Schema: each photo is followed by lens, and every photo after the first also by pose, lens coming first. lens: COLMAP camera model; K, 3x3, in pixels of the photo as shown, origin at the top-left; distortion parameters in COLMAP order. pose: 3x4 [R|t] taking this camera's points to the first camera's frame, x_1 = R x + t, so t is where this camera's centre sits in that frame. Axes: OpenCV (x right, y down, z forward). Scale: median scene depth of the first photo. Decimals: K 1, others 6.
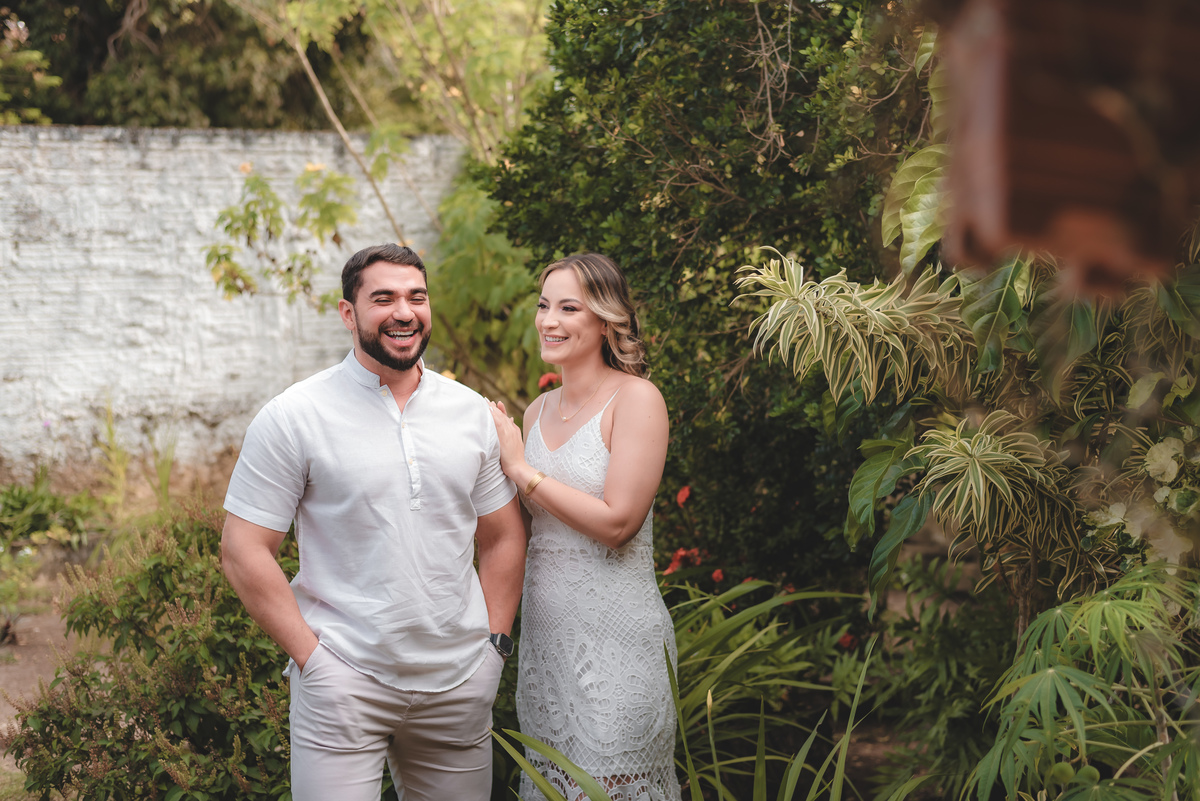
lens RADIAL K [[1784.3, 0, 600.3], [0, 1784.3, 398.0], [0, 0, 1]] dist [-0.041333, 0.000000]
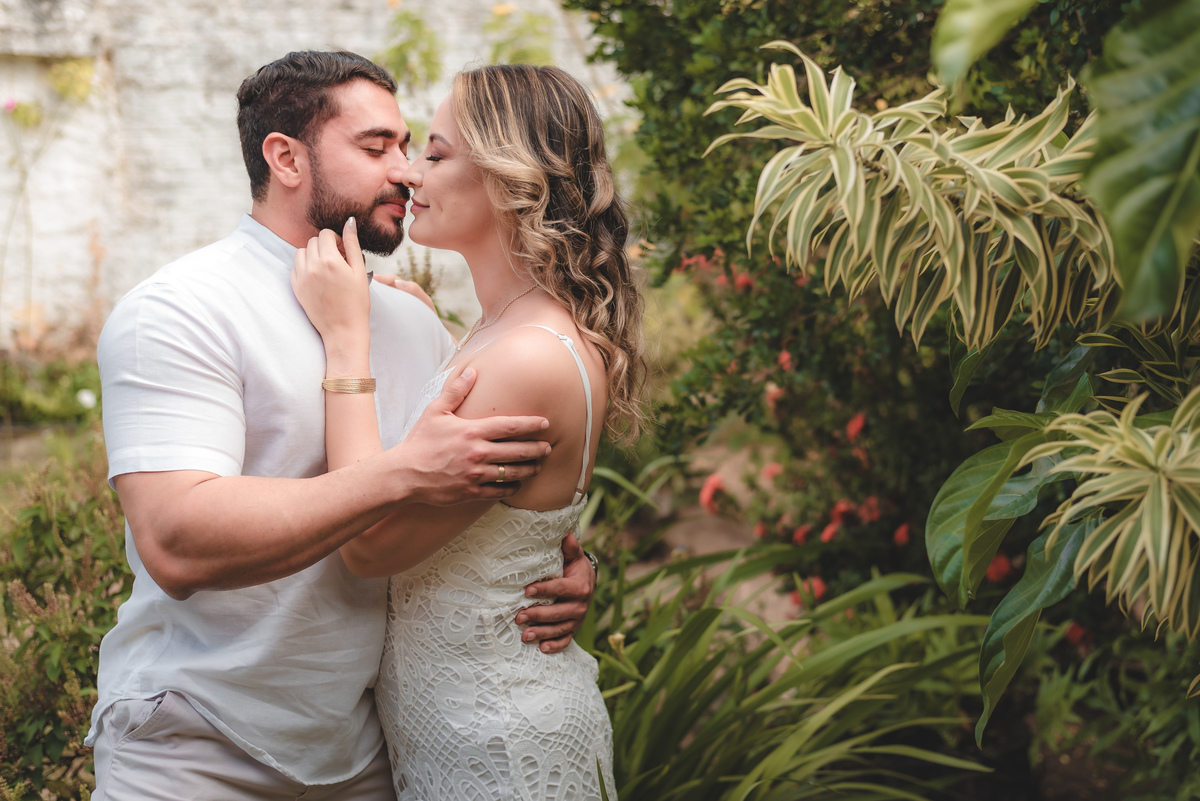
lens RADIAL K [[1784.3, 0, 601.4], [0, 1784.3, 409.8], [0, 0, 1]] dist [-0.041333, 0.000000]
pose [[0.982075, 0.030015, -0.186084, 0.132904], [-0.014412, 0.996308, 0.084637, -0.020403], [0.187937, -0.080438, 0.978882, 0.441916]]
